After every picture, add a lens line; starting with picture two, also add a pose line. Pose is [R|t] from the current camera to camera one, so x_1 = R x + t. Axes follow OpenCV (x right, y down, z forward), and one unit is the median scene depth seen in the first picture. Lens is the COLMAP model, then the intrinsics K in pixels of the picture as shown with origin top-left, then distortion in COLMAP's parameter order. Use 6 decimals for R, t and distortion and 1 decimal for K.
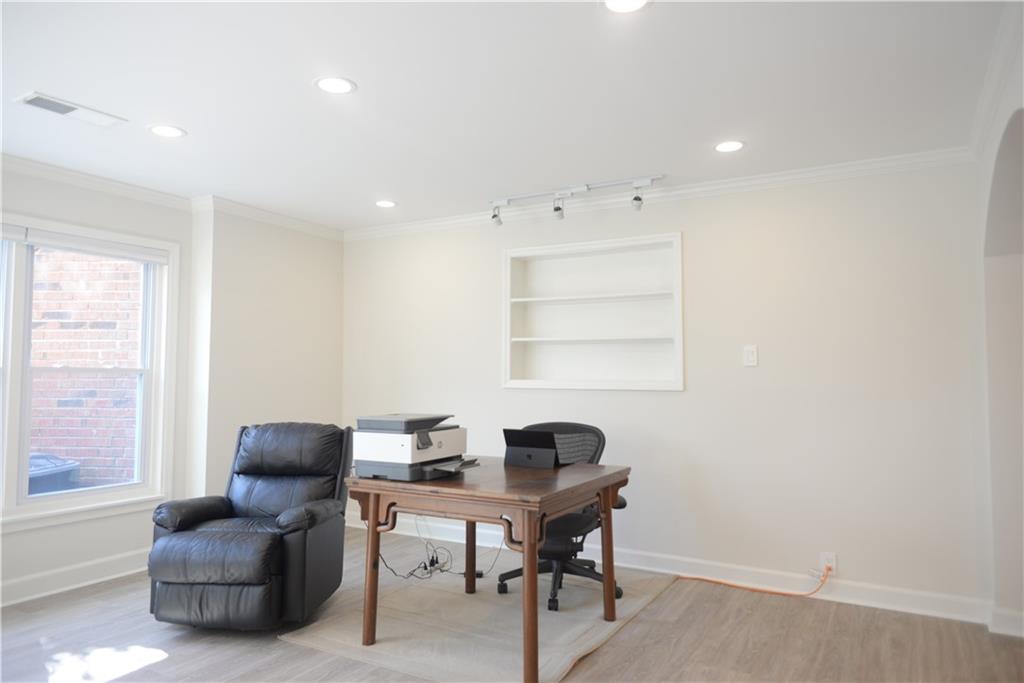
lens RADIAL K [[686.6, 0, 514.5], [0, 686.6, 336.1], [0, 0, 1]] dist [0.003630, -0.005108]
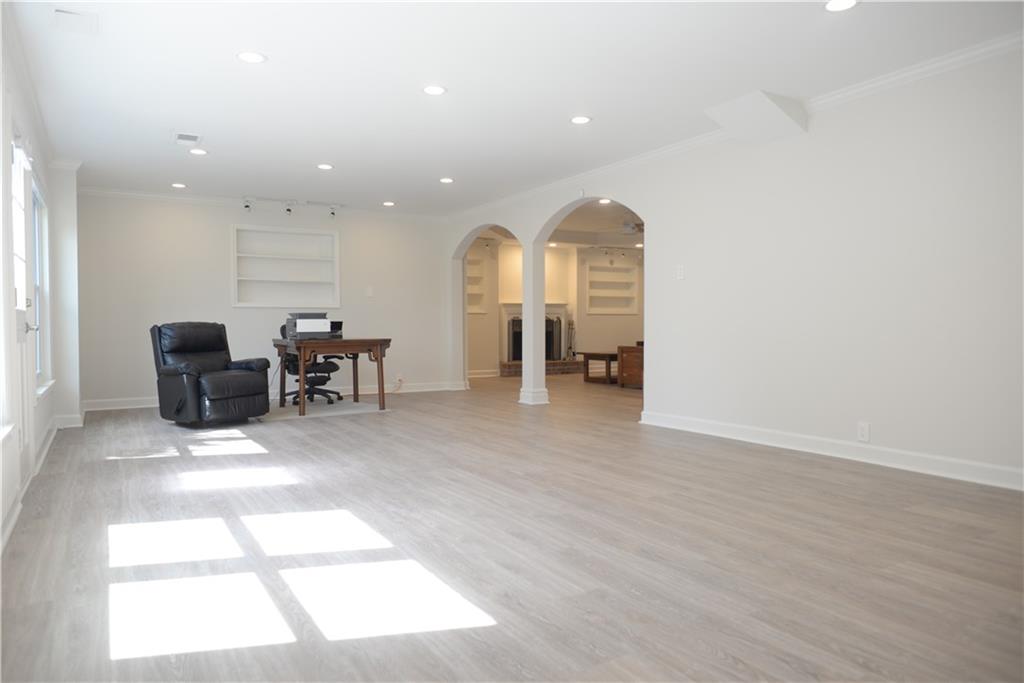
lens RADIAL K [[686.6, 0, 510.4], [0, 686.6, 343.5], [0, 0, 1]] dist [0.003630, -0.005108]
pose [[0.513637, -0.023942, 0.857673, -1.236383], [-0.048105, 0.997235, 0.056647, 0.041061], [-0.856658, -0.070354, 0.511065, -0.494983]]
